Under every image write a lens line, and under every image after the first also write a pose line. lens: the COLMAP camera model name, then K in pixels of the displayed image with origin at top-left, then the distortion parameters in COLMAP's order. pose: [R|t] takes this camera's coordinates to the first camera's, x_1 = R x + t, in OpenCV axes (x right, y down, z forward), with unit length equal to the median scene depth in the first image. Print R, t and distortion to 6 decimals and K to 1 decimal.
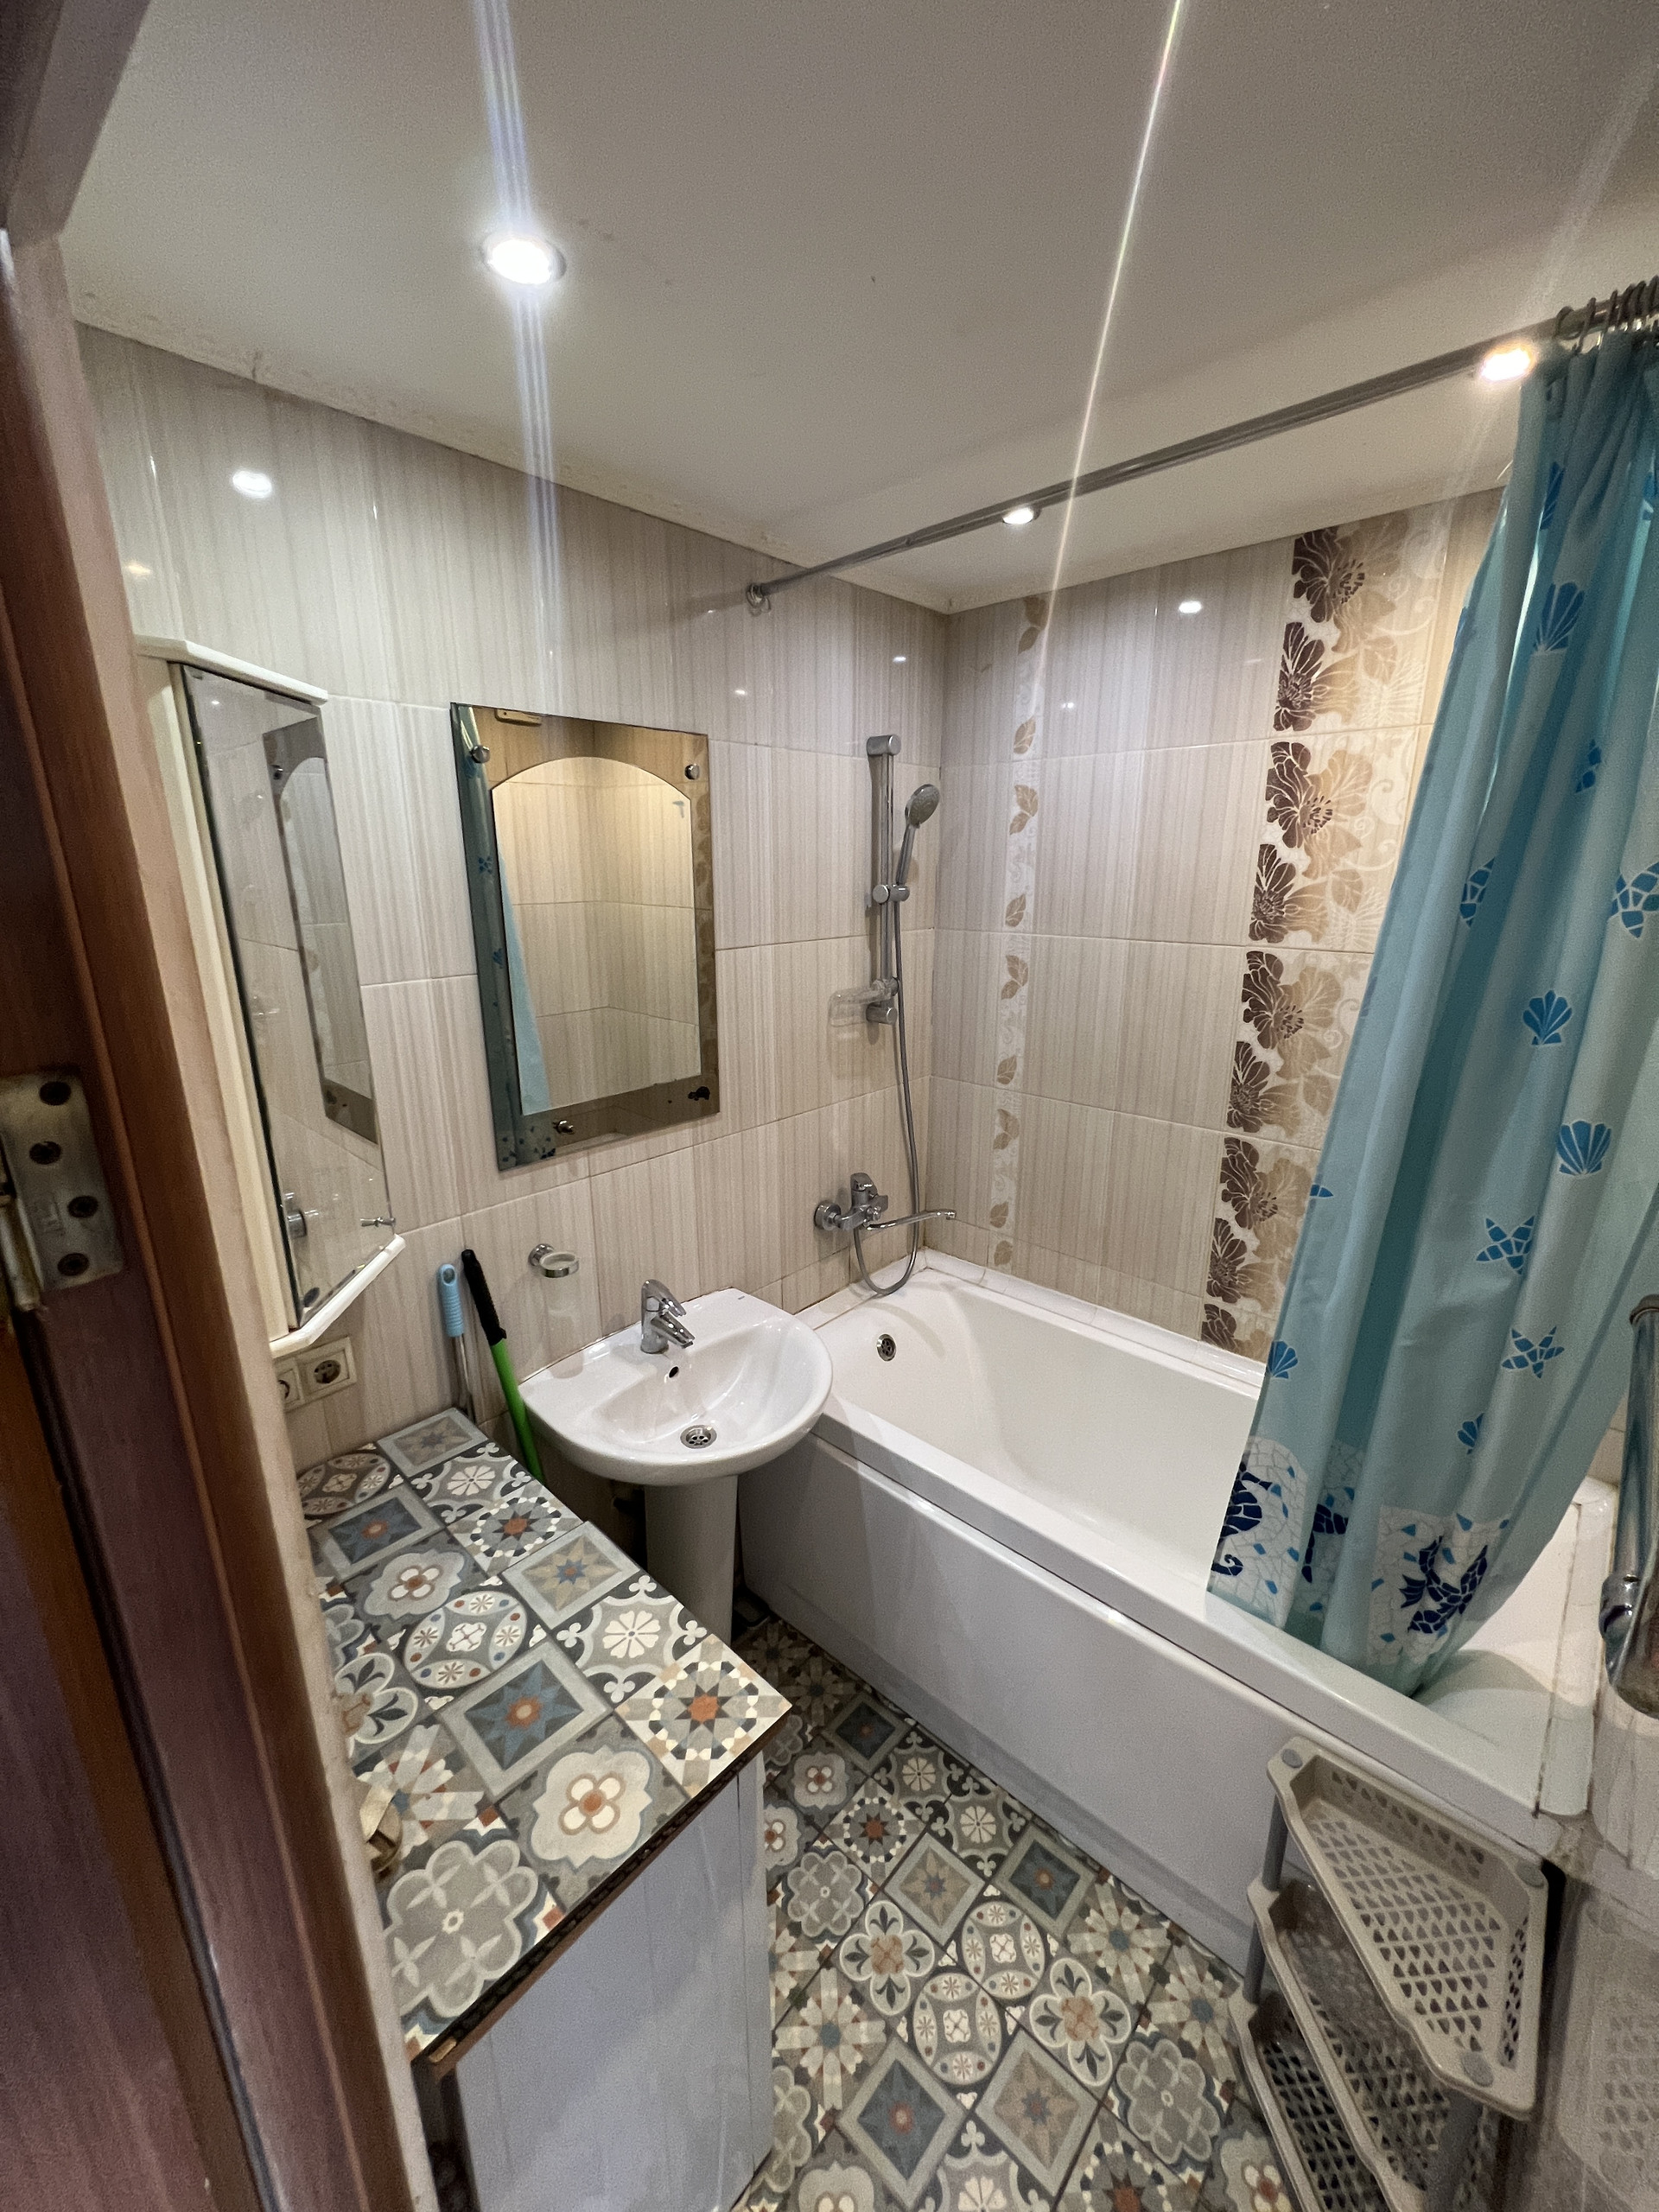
lens RADIAL K [[888.0, 0, 830.7], [0, 888.0, 1108.5], [0, 0, 1]] dist [-0.000341, -0.000038]
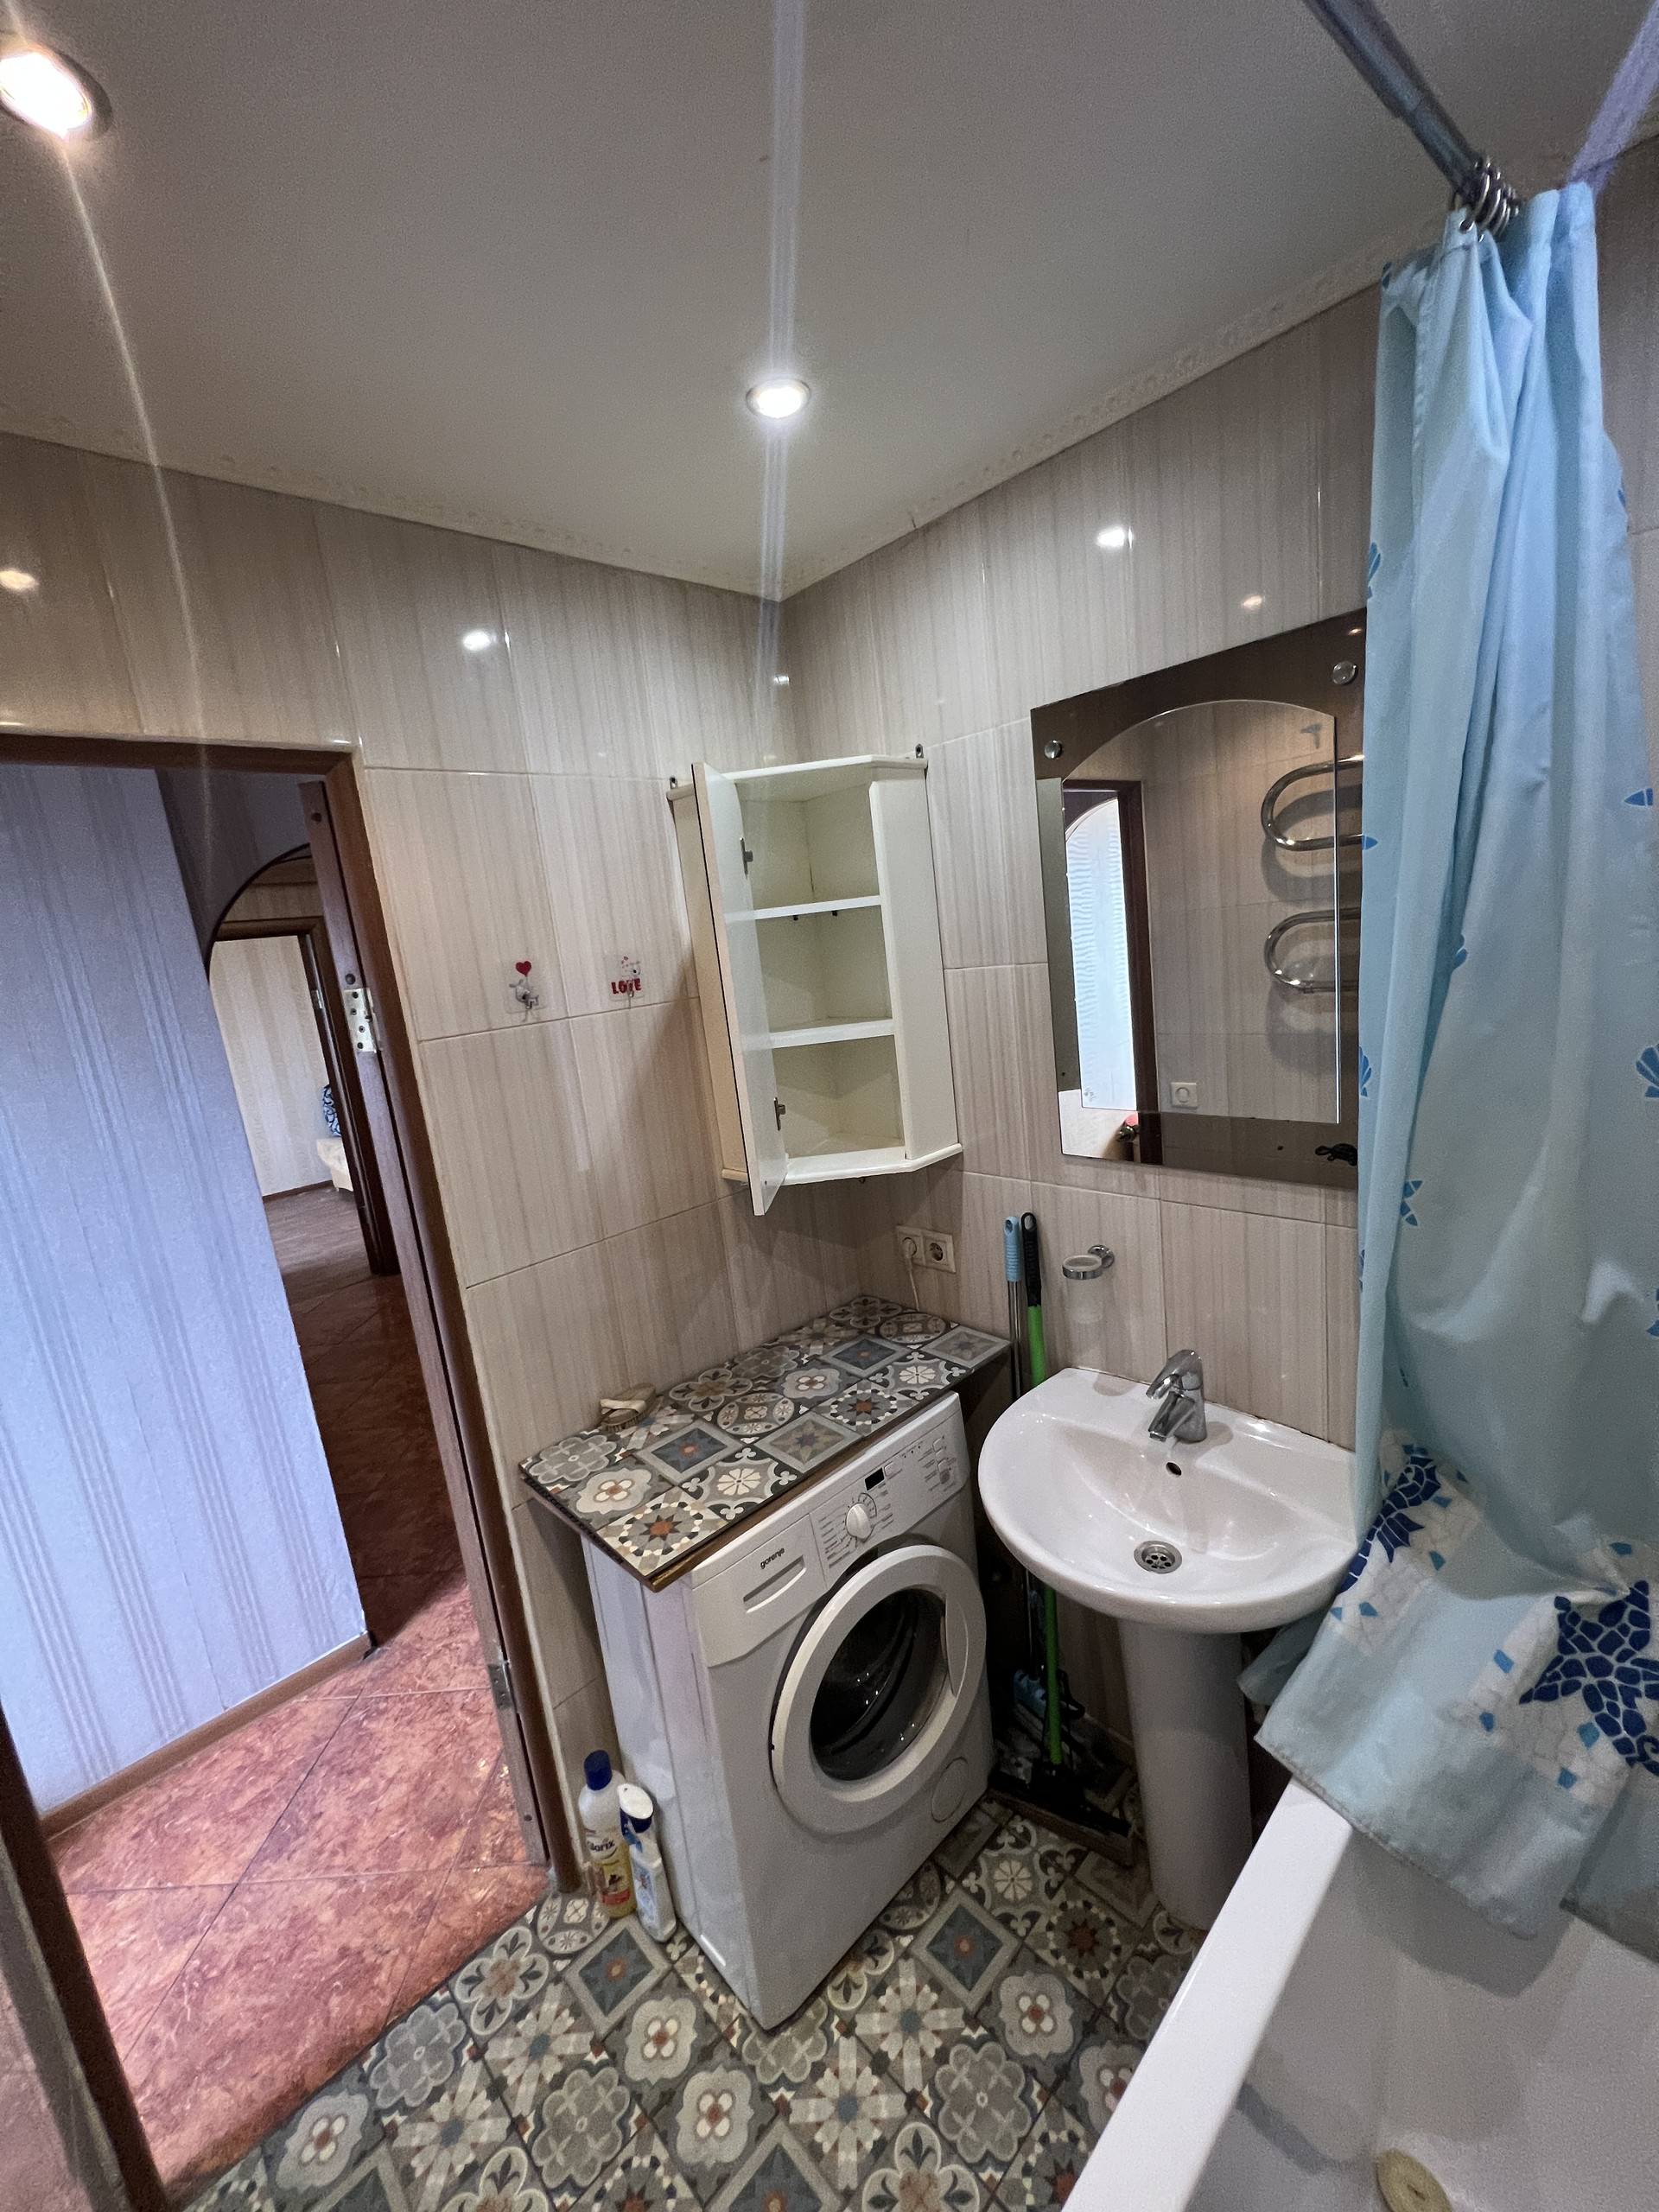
lens RADIAL K [[888.0, 0, 831.7], [0, 888.0, 1108.2], [0, 0, 1]] dist [-0.000341, -0.000038]
pose [[-0.076299, 0.205487, -0.975681, 0.822811], [-0.157957, 0.963686, 0.215313, -0.205799], [0.984494, 0.170543, -0.041070, 0.989470]]
